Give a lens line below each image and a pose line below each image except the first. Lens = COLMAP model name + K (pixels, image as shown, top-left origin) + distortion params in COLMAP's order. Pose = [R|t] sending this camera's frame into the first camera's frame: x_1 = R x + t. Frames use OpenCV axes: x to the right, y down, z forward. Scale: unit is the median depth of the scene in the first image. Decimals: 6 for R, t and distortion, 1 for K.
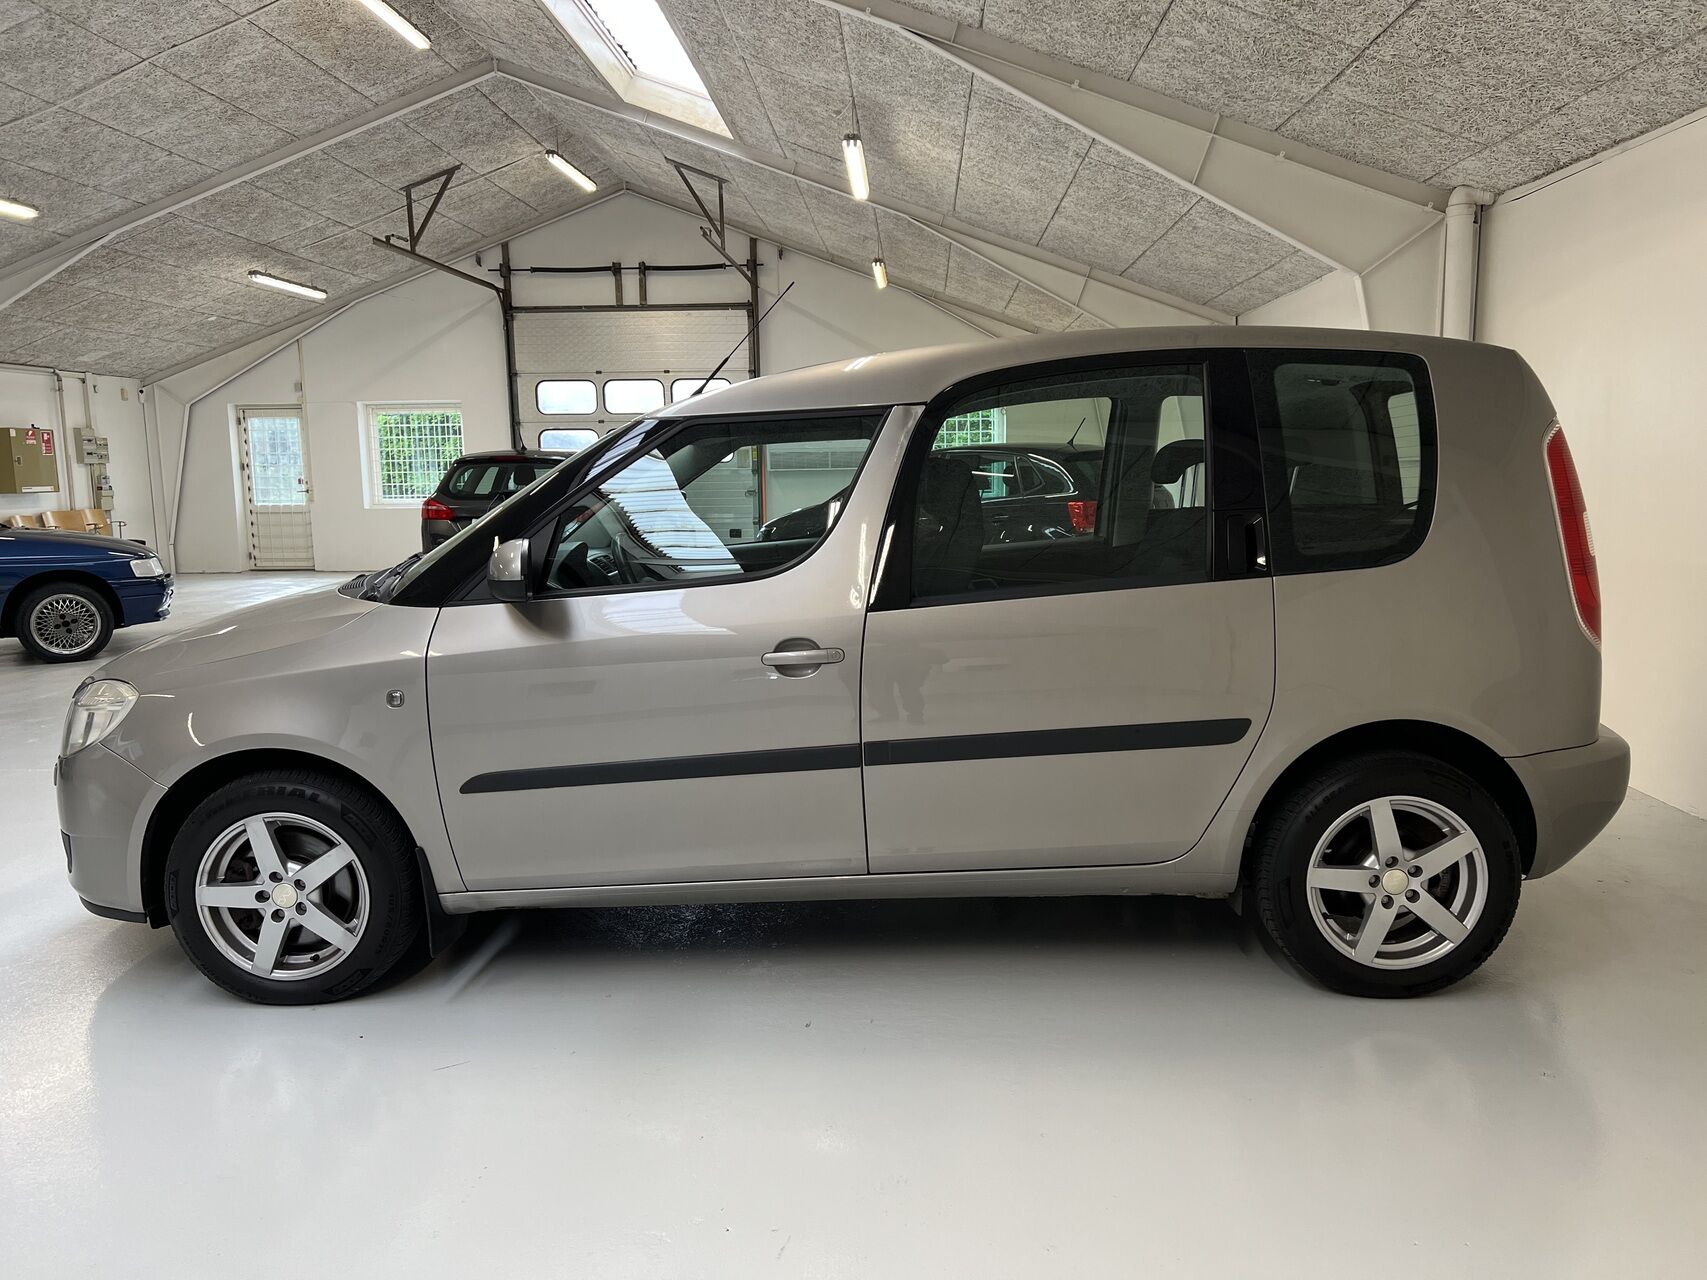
lens RADIAL K [[1310.0, 0, 862.8], [0, 1310.0, 636.2], [0, 0, 1]] dist [0.058531, -0.055281]
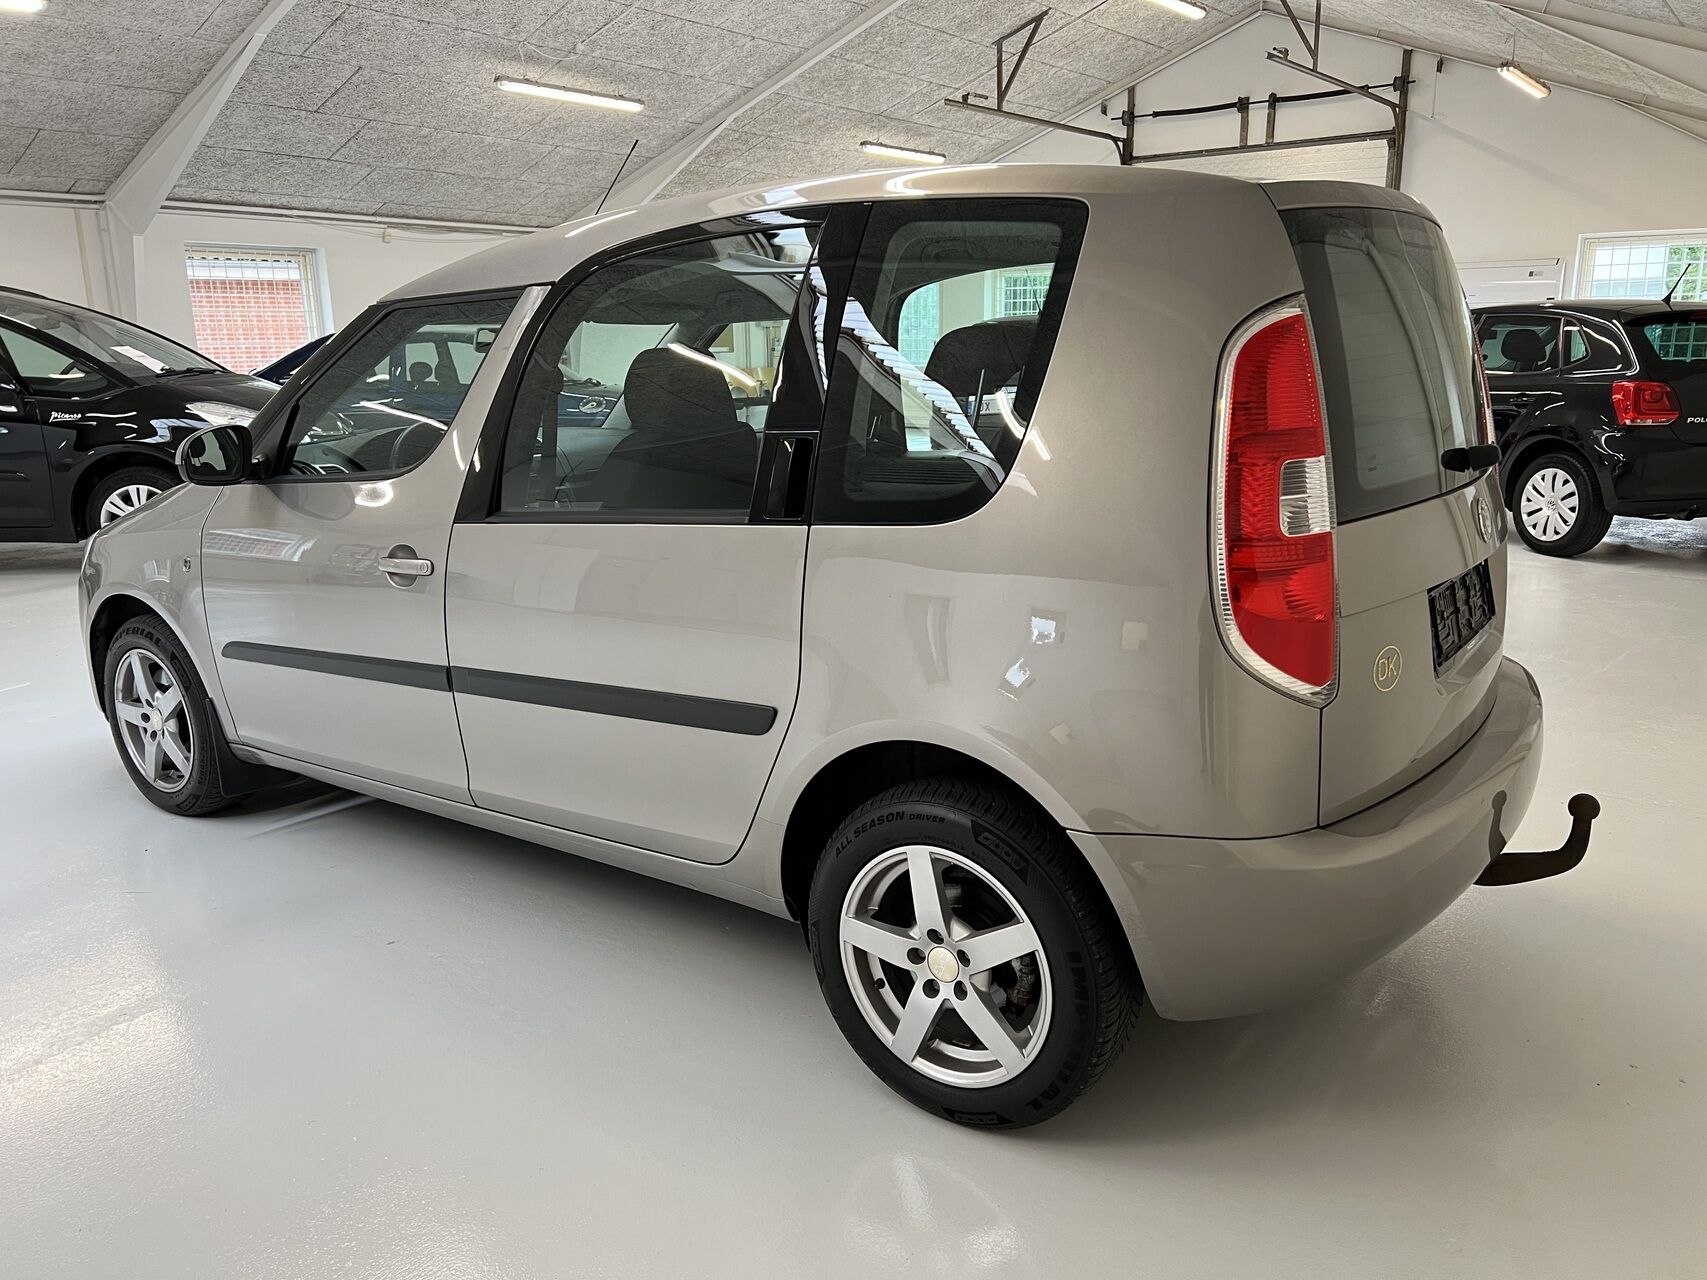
lens RADIAL K [[1310.0, 0, 862.8], [0, 1310.0, 636.2], [0, 0, 1]] dist [0.058531, -0.055281]
pose [[0.822324, 0.135260, -0.552710, 0.186726], [-0.075579, 0.988694, 0.129507, -0.019974], [0.563978, -0.064723, 0.823249, 0.102069]]
